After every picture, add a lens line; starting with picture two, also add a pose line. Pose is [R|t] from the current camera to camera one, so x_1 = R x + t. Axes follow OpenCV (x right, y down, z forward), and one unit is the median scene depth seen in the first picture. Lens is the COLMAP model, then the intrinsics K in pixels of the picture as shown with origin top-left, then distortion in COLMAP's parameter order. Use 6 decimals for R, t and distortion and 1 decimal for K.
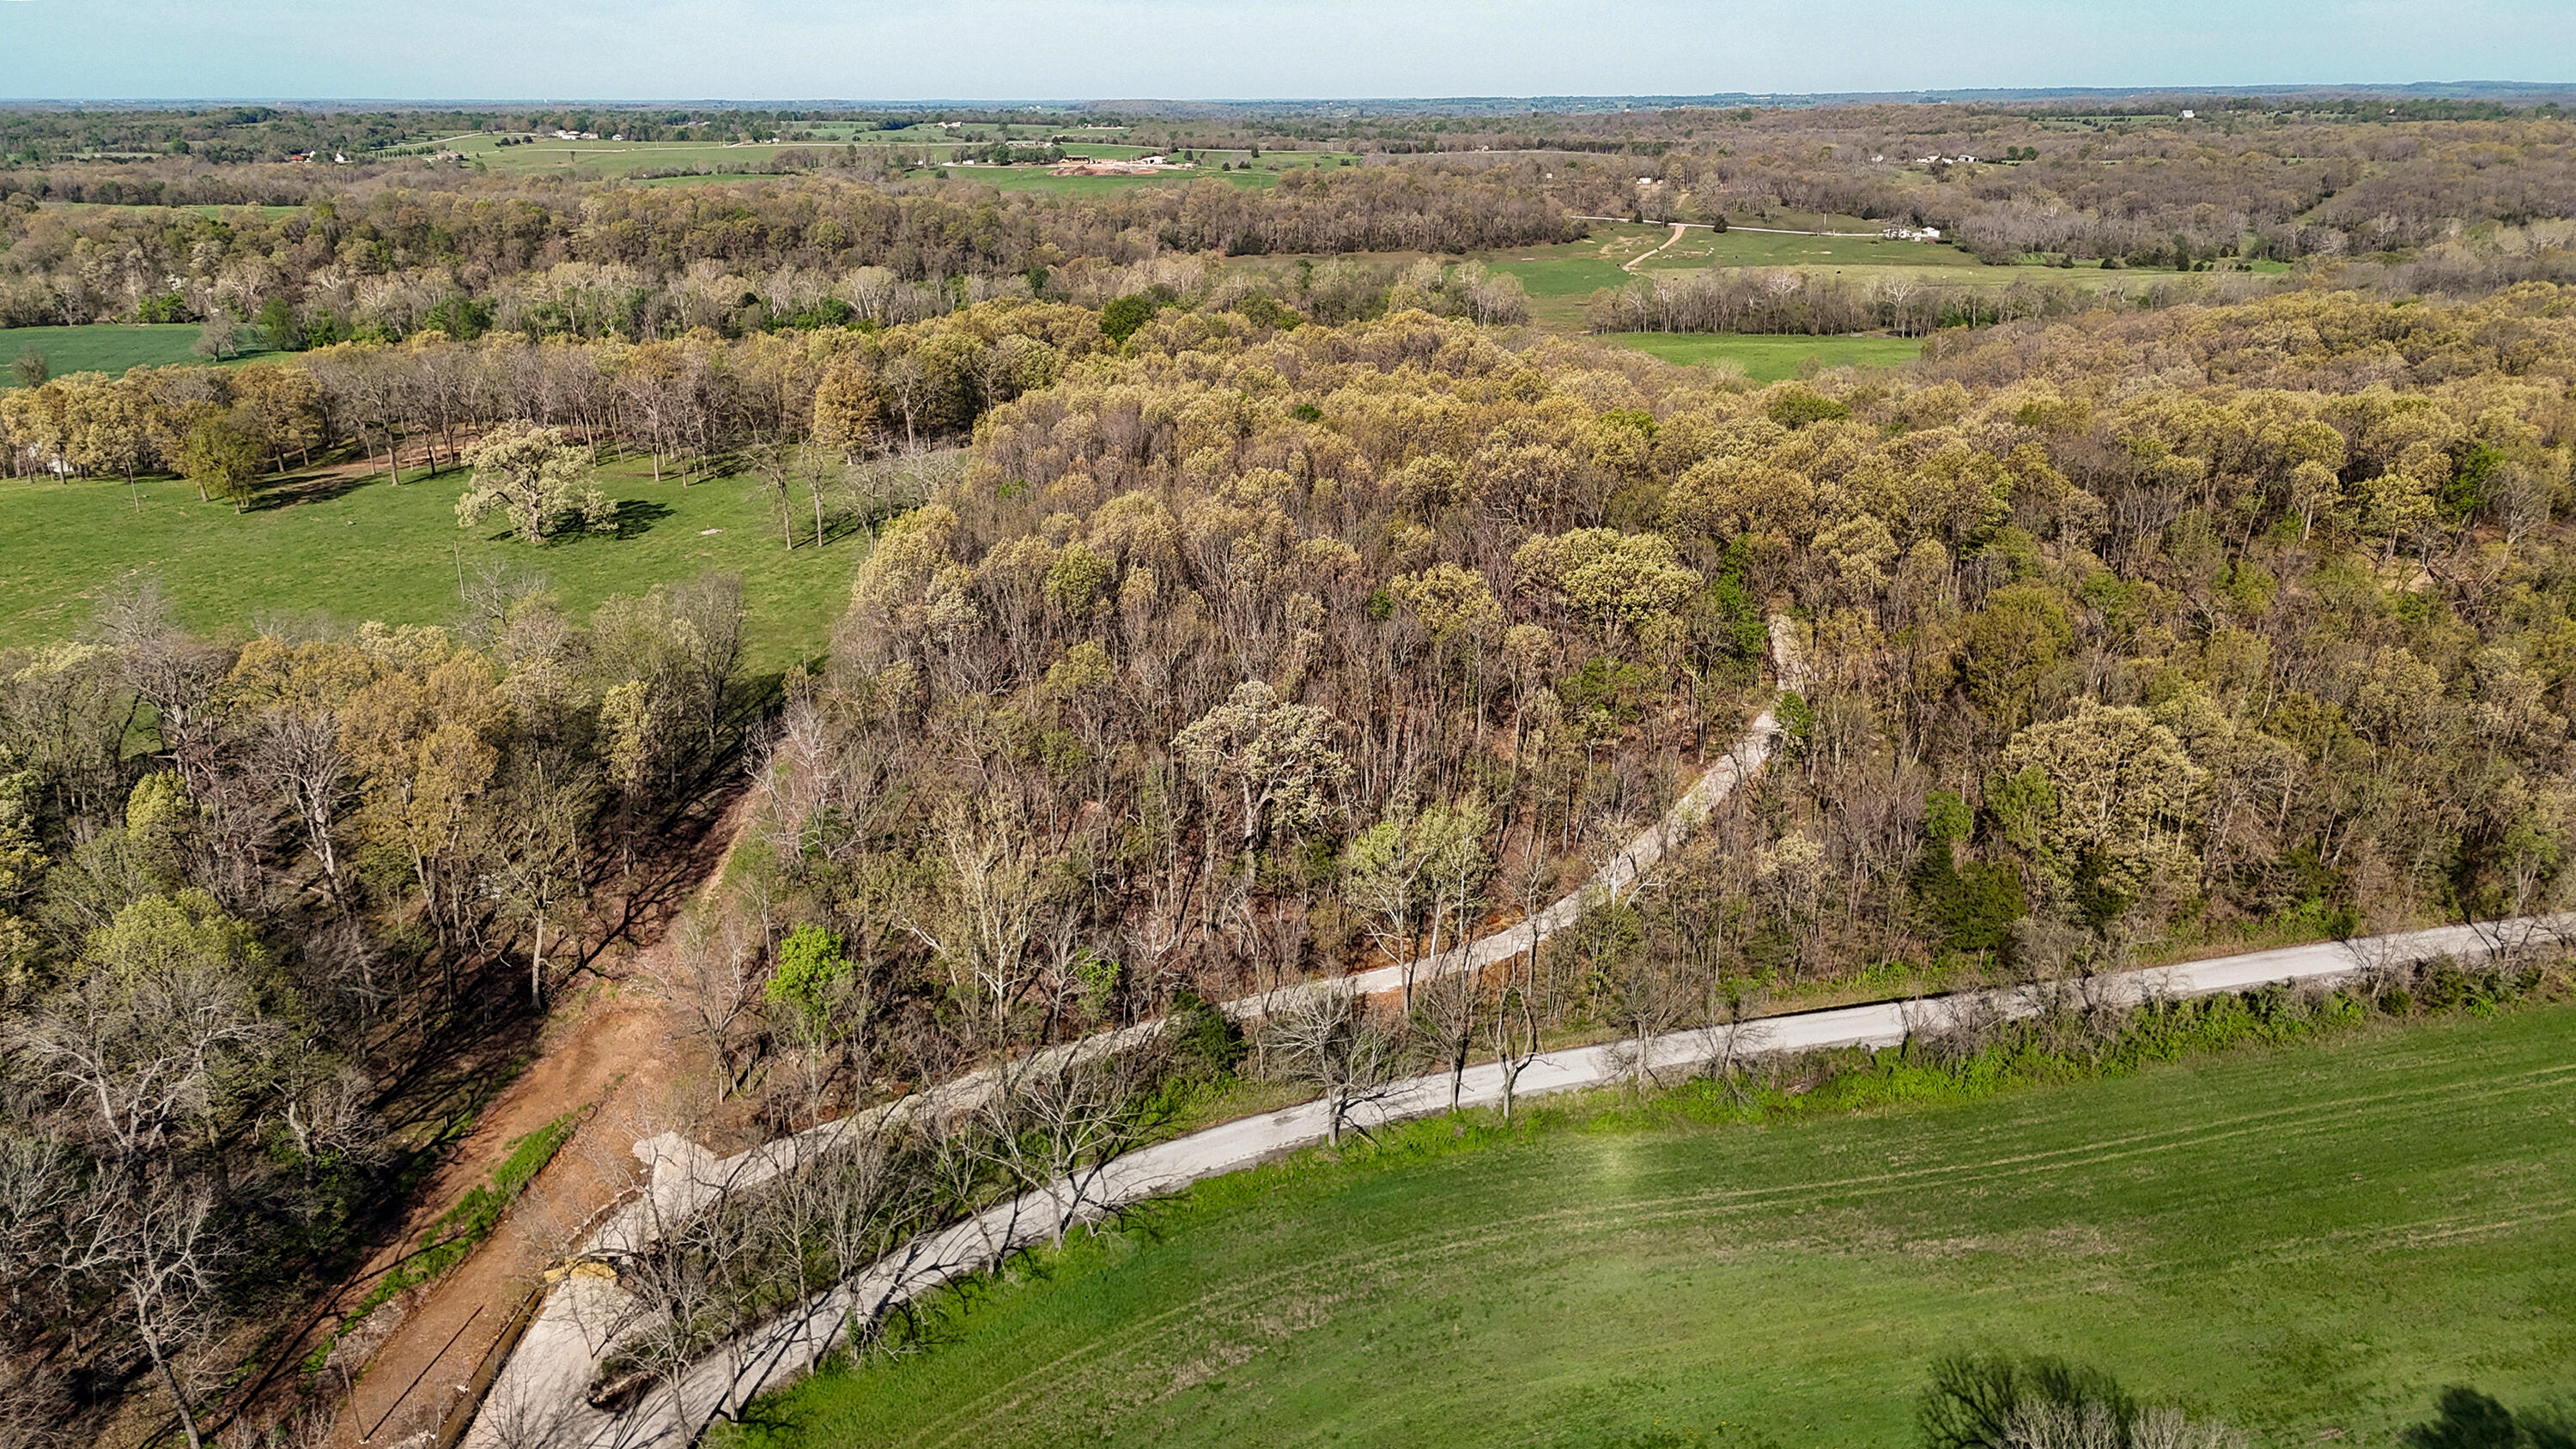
lens RADIAL K [[1911.7, 0, 1288.0], [0, 1911.7, 724.5], [0, 0, 1]] dist [0.083530, -0.095756]
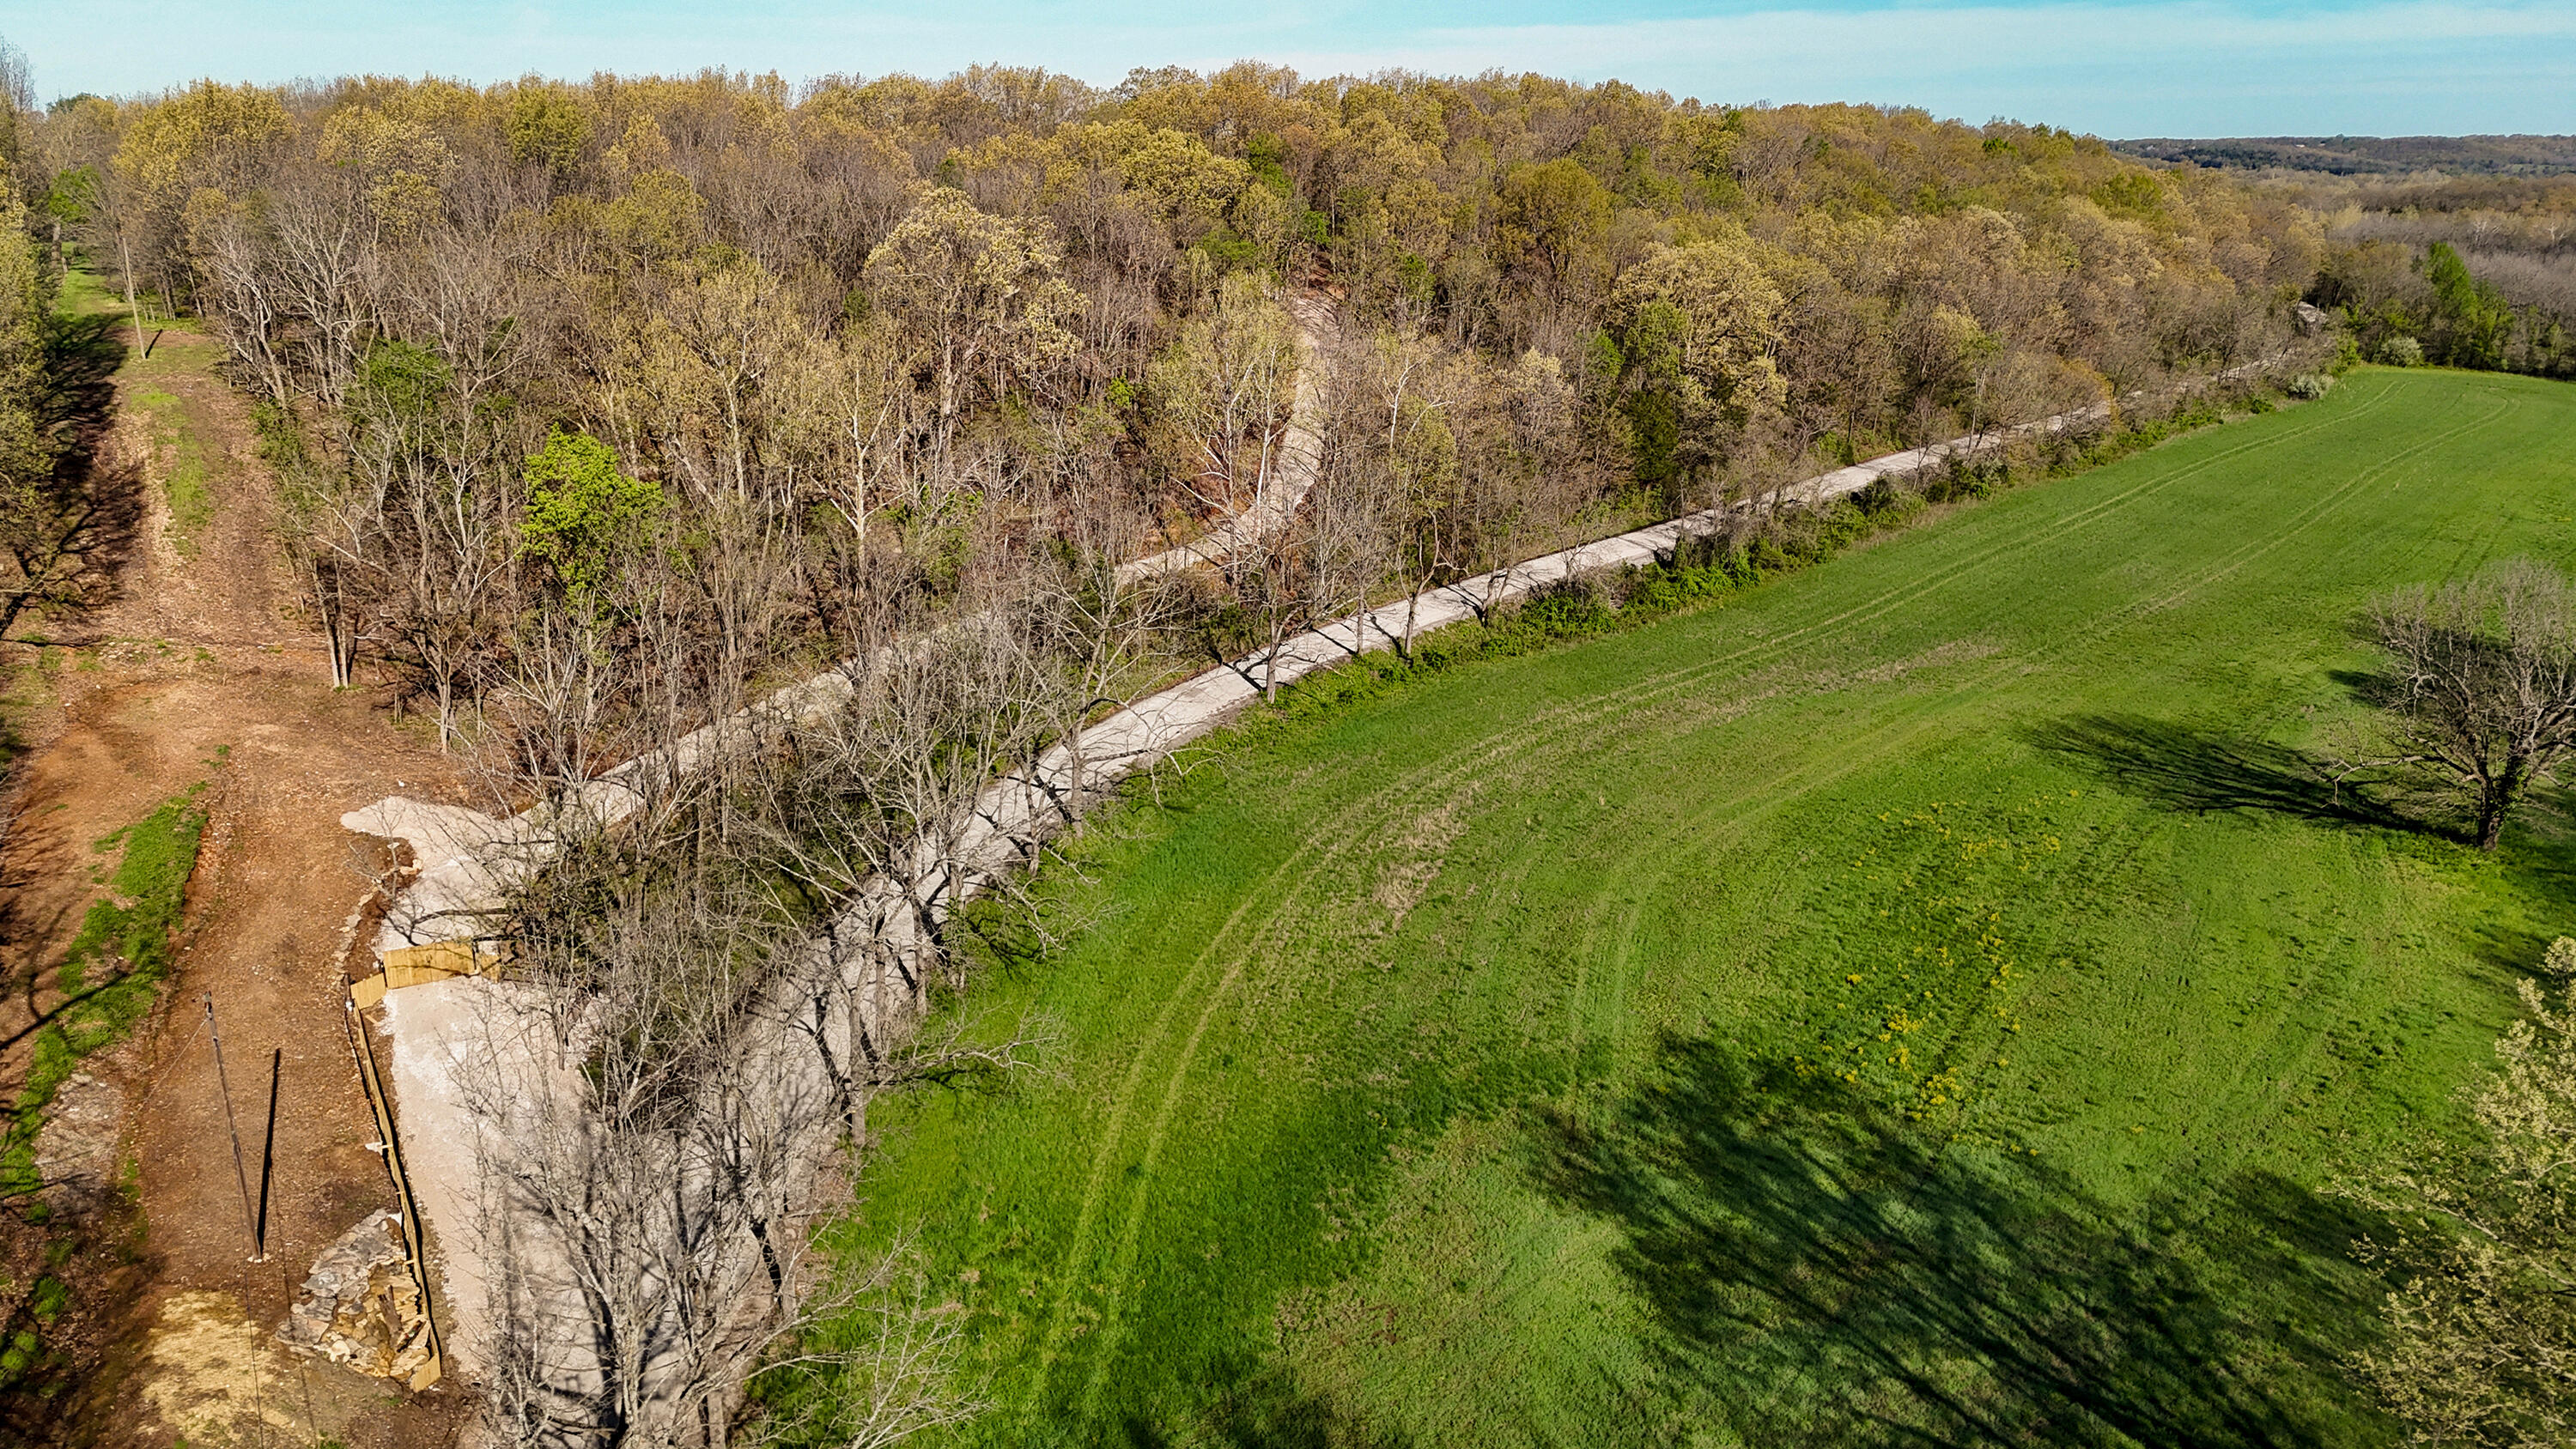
lens RADIAL K [[1911.7, 0, 1288.0], [0, 1911.7, 724.5], [0, 0, 1]] dist [0.083530, -0.095756]
pose [[0.824101, -0.157732, 0.544039, -0.053051], [0.166158, 0.985512, 0.034034, 0.027534], [-0.541525, 0.062350, 0.838369, 0.047786]]
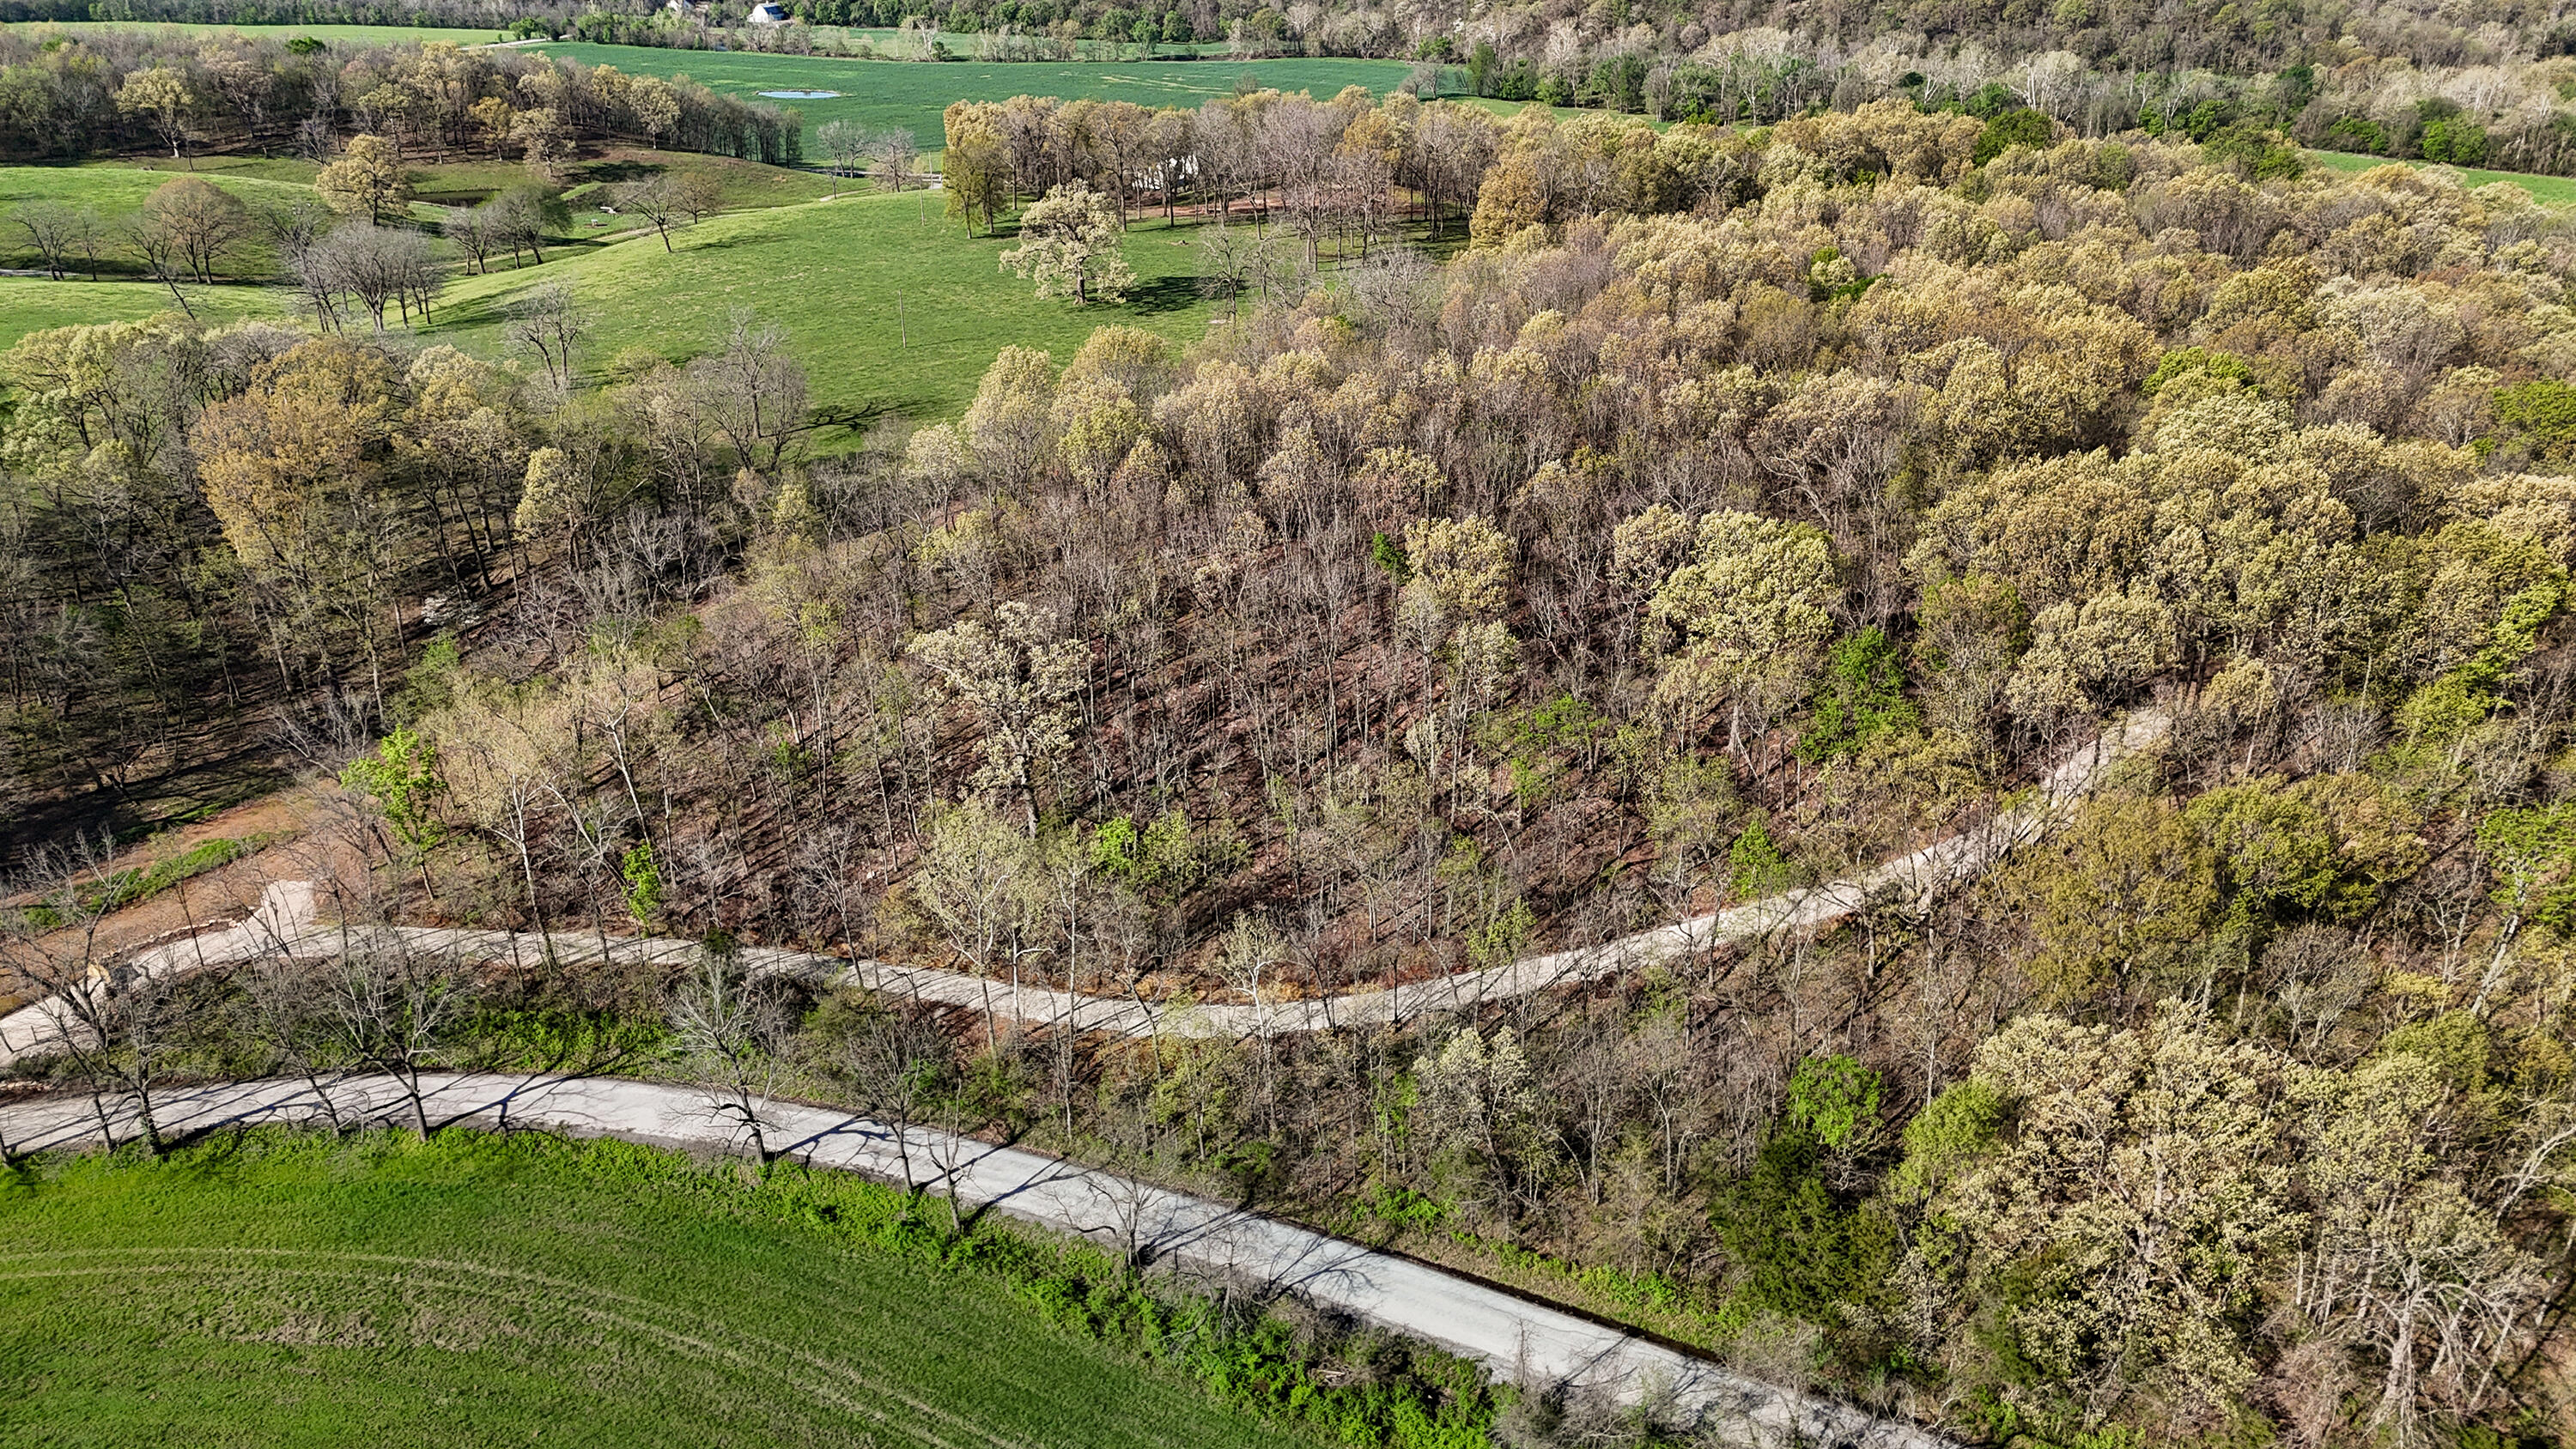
lens RADIAL K [[1911.7, 0, 1288.0], [0, 1911.7, 724.5], [0, 0, 1]] dist [0.083530, -0.095756]
pose [[0.741557, 0.268163, -0.614965, 0.089495], [-0.202491, 0.963355, 0.175909, -0.020451], [0.639602, -0.005921, 0.768683, 0.073489]]
